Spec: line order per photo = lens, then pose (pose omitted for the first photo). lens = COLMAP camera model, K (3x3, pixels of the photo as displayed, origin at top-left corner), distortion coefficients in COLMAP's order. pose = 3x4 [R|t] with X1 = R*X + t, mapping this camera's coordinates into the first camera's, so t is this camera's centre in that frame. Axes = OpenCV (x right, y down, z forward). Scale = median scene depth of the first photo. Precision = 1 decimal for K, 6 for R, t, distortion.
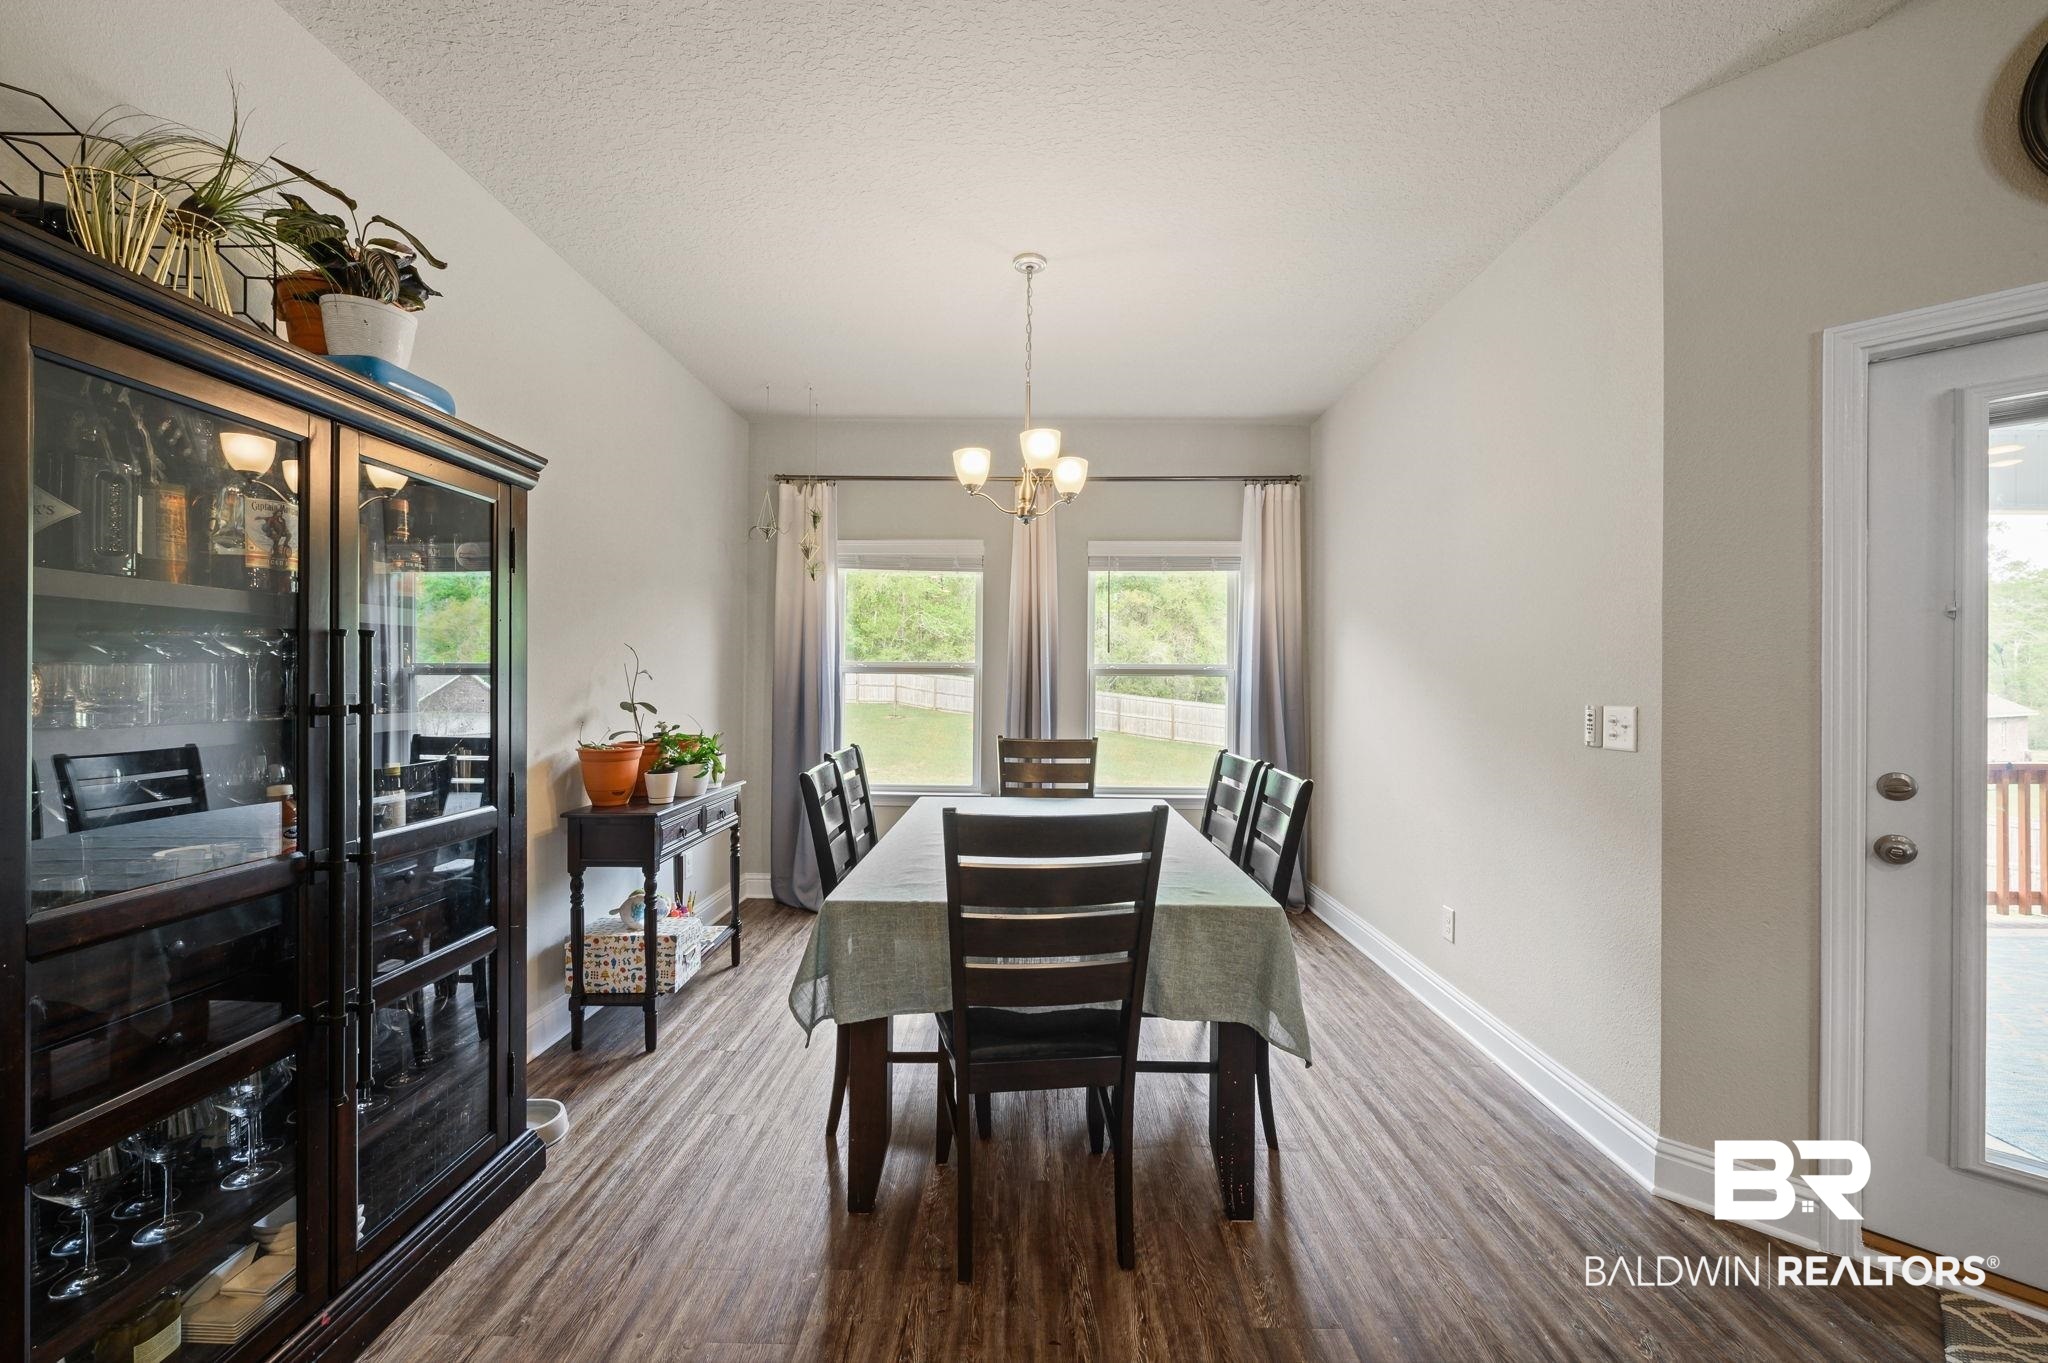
lens RADIAL K [[815.9, 0, 1019.3], [0, 815.9, 687.4], [0, 0, 1]] dist [0.001313, 0.000094]
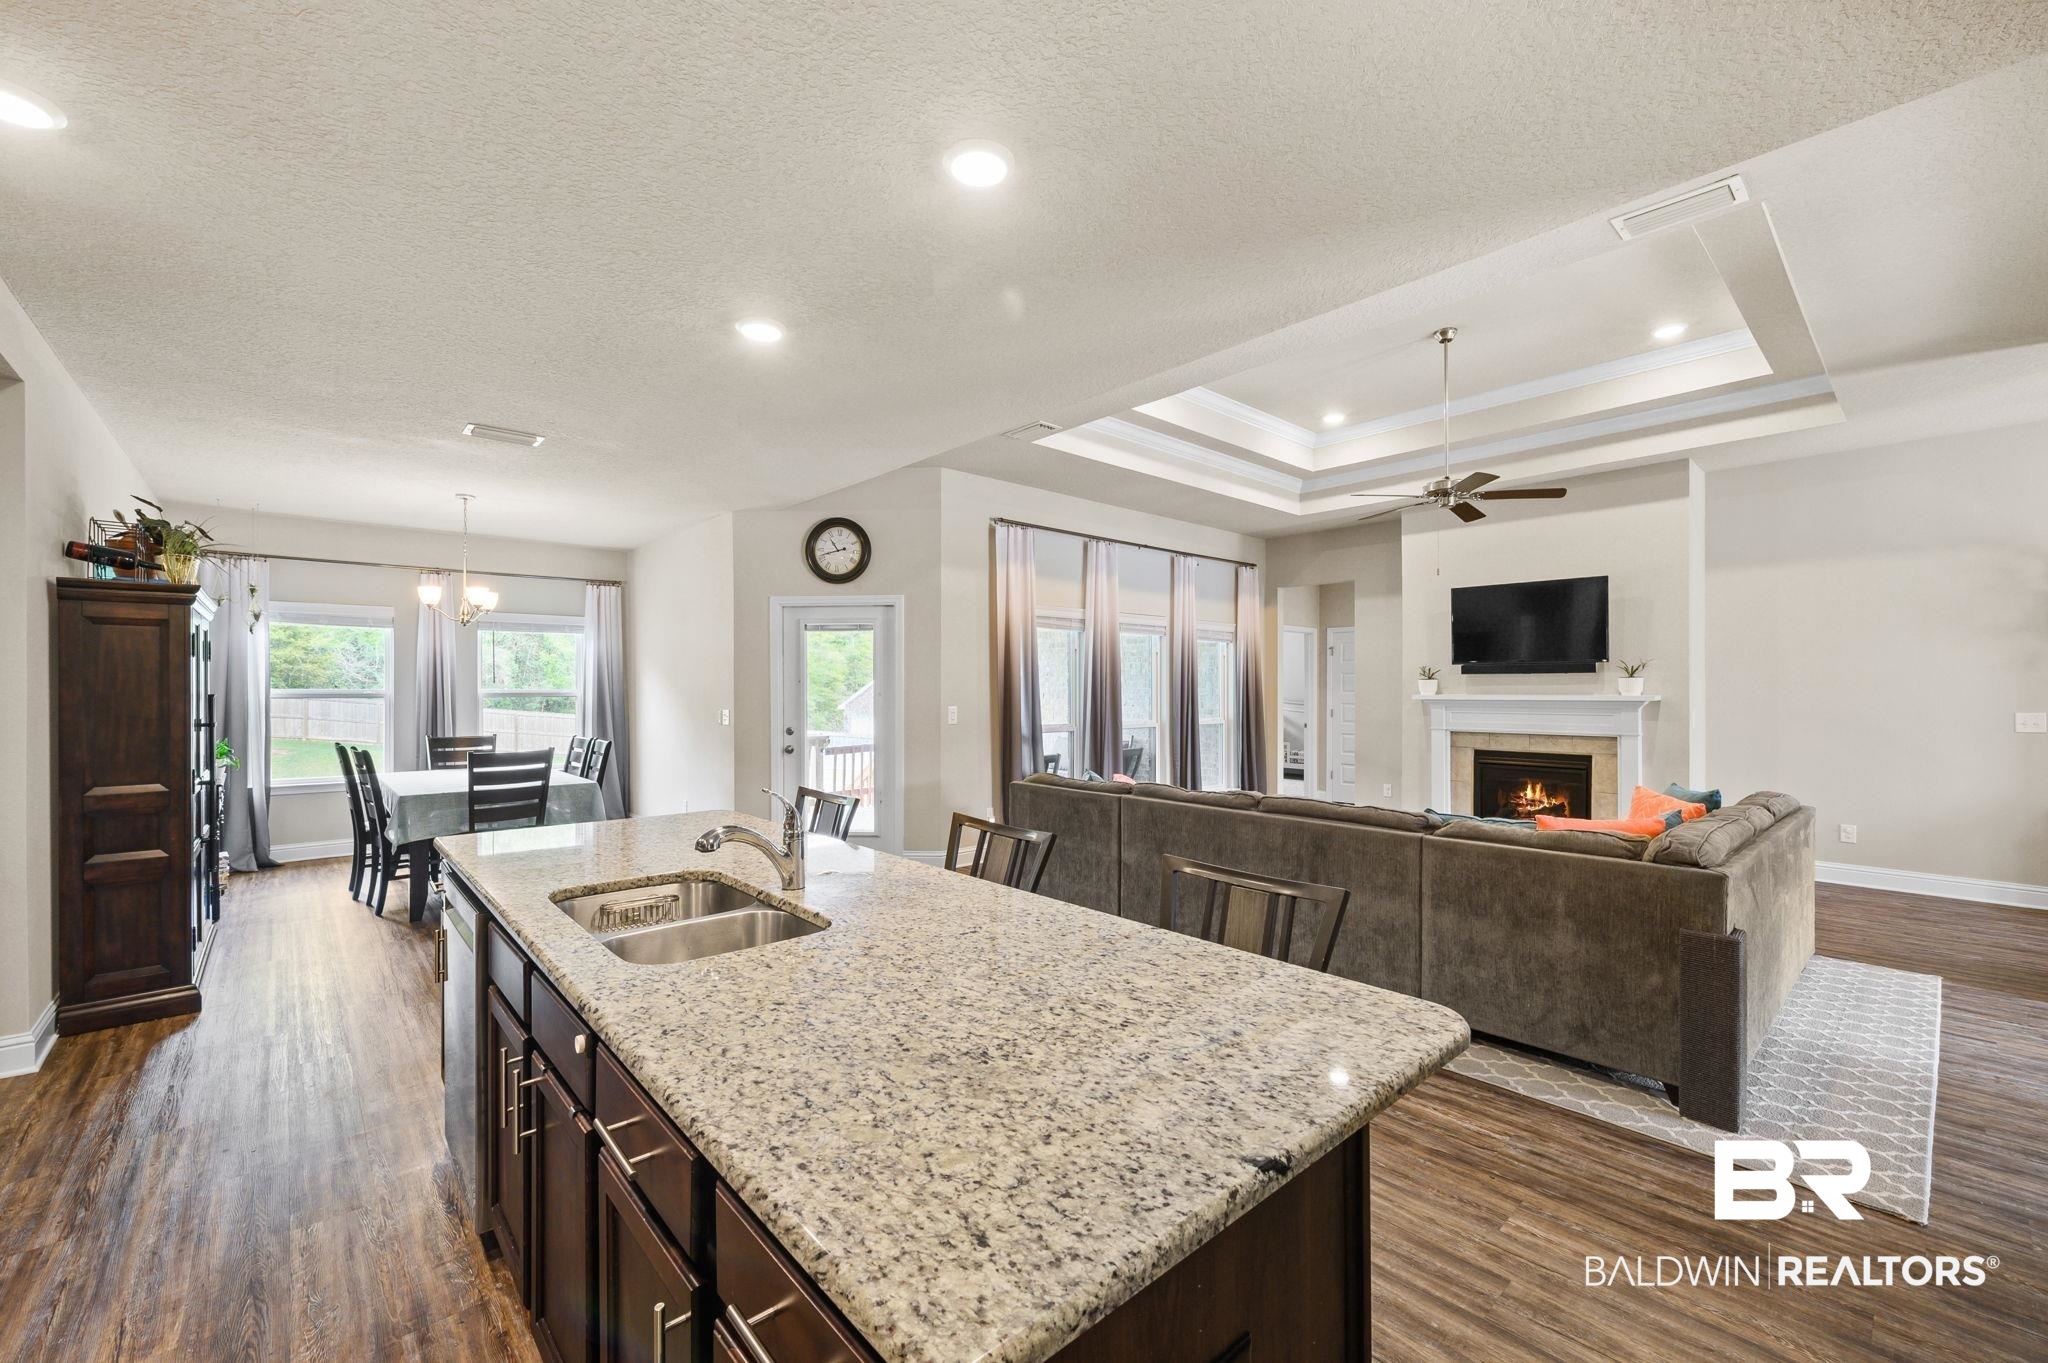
lens RADIAL K [[815.9, 0, 1019.3], [0, 815.9, 687.4], [0, 0, 1]] dist [0.001313, 0.000094]
pose [[0.735251, -0.008377, 0.677743, -0.231568], [0.013045, 0.999913, -0.001792, -0.018946], [-0.677669, 0.010158, 0.735297, -0.924298]]
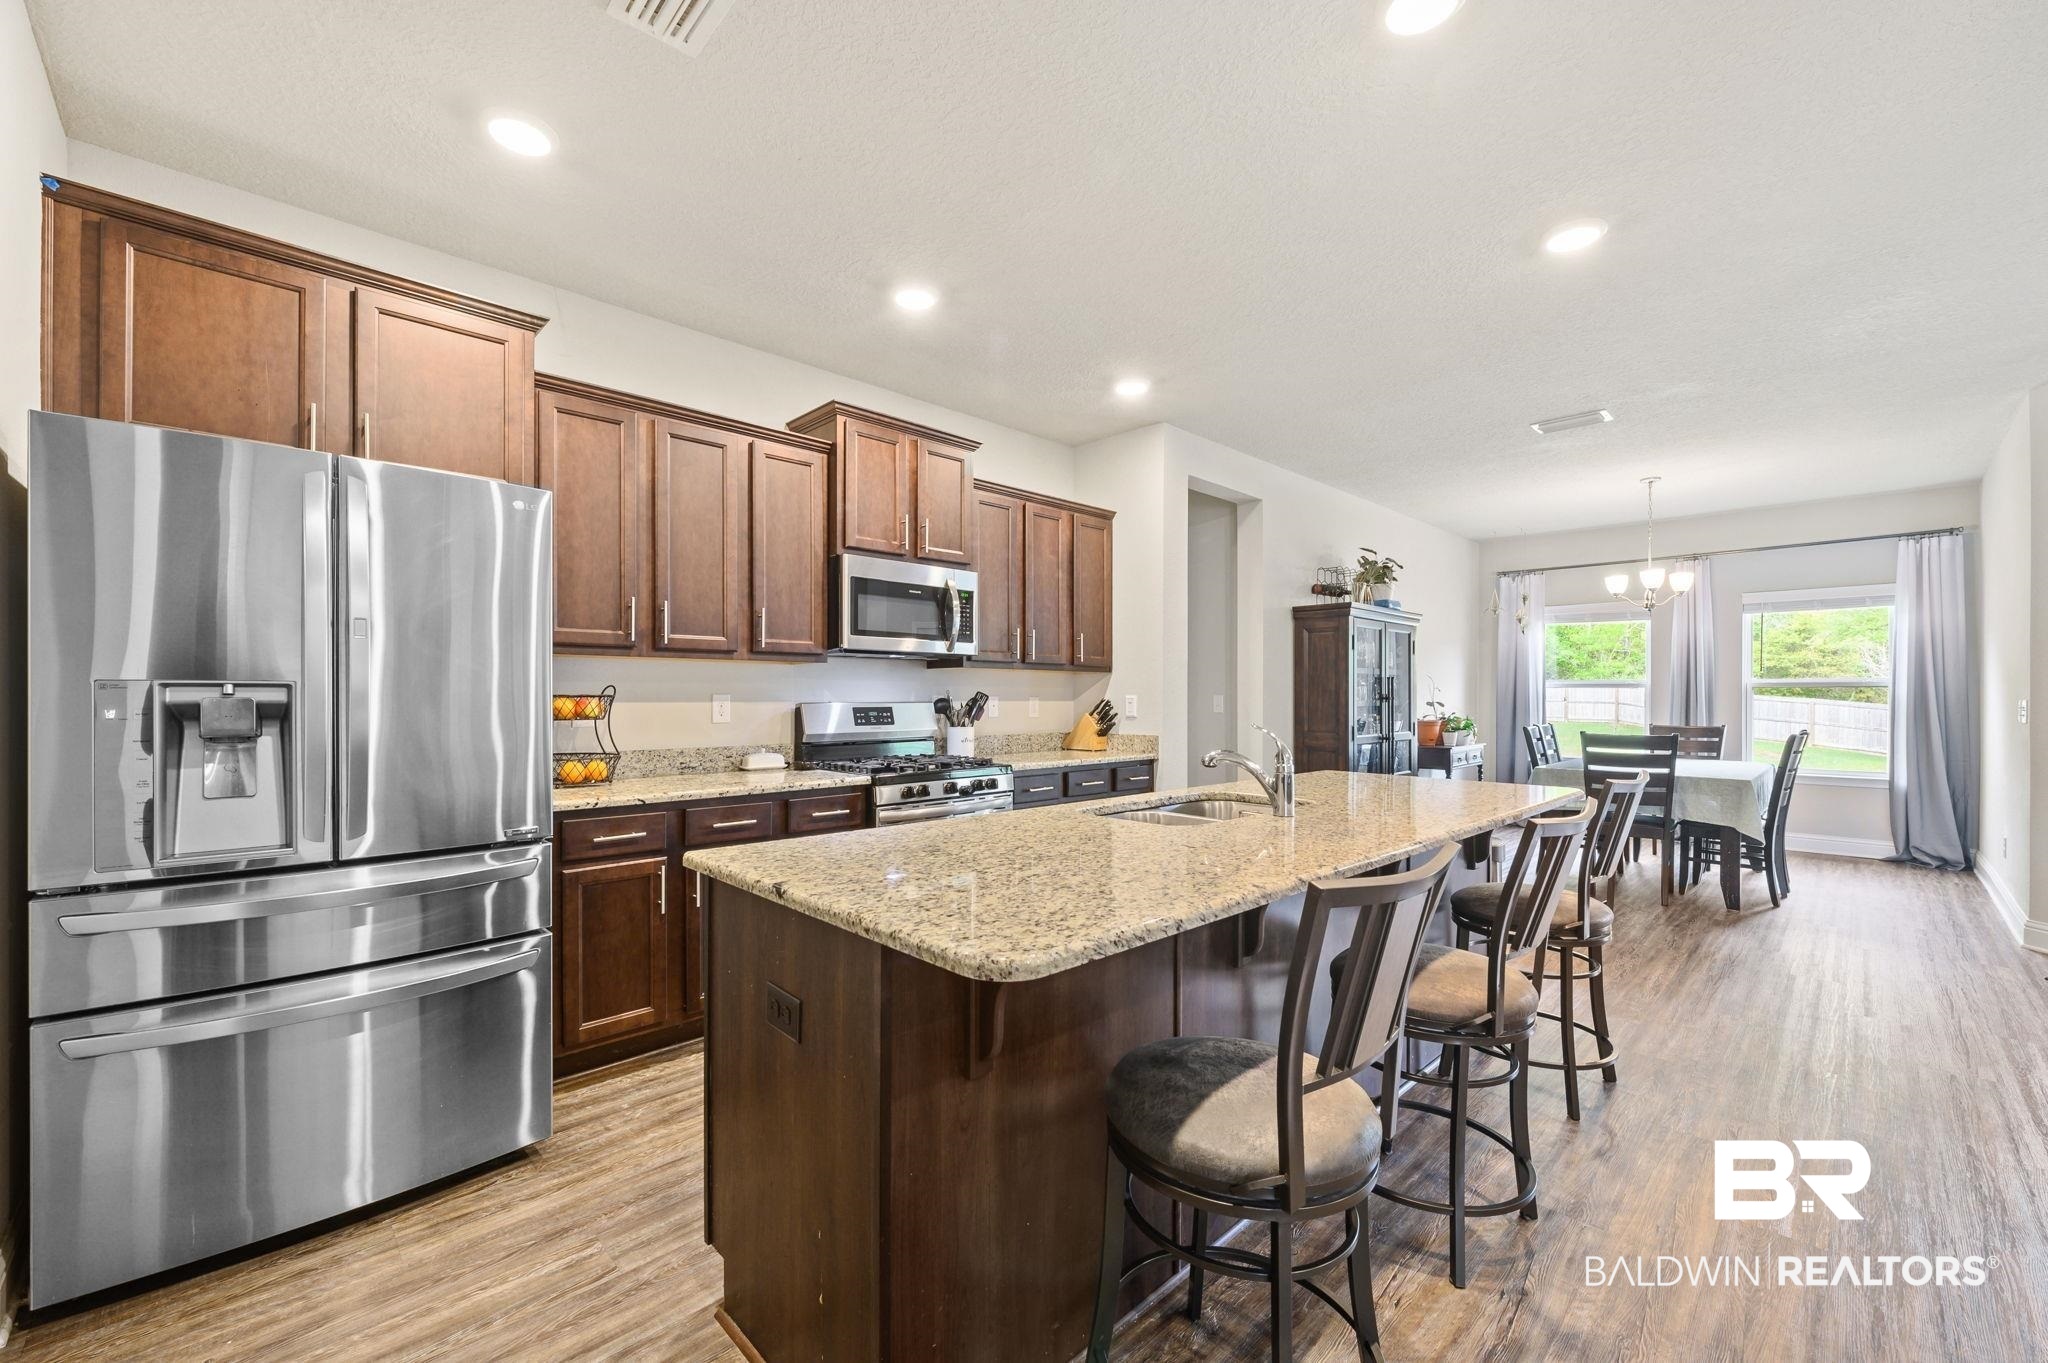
lens RADIAL K [[815.9, 0, 1019.3], [0, 815.9, 687.4], [0, 0, 1]] dist [0.001313, 0.000094]
pose [[0.704853, -0.011668, -0.709257, 0.221698], [-0.003664, 0.999791, -0.020089, 0.020259], [0.709344, 0.016758, 0.704663, -0.980969]]
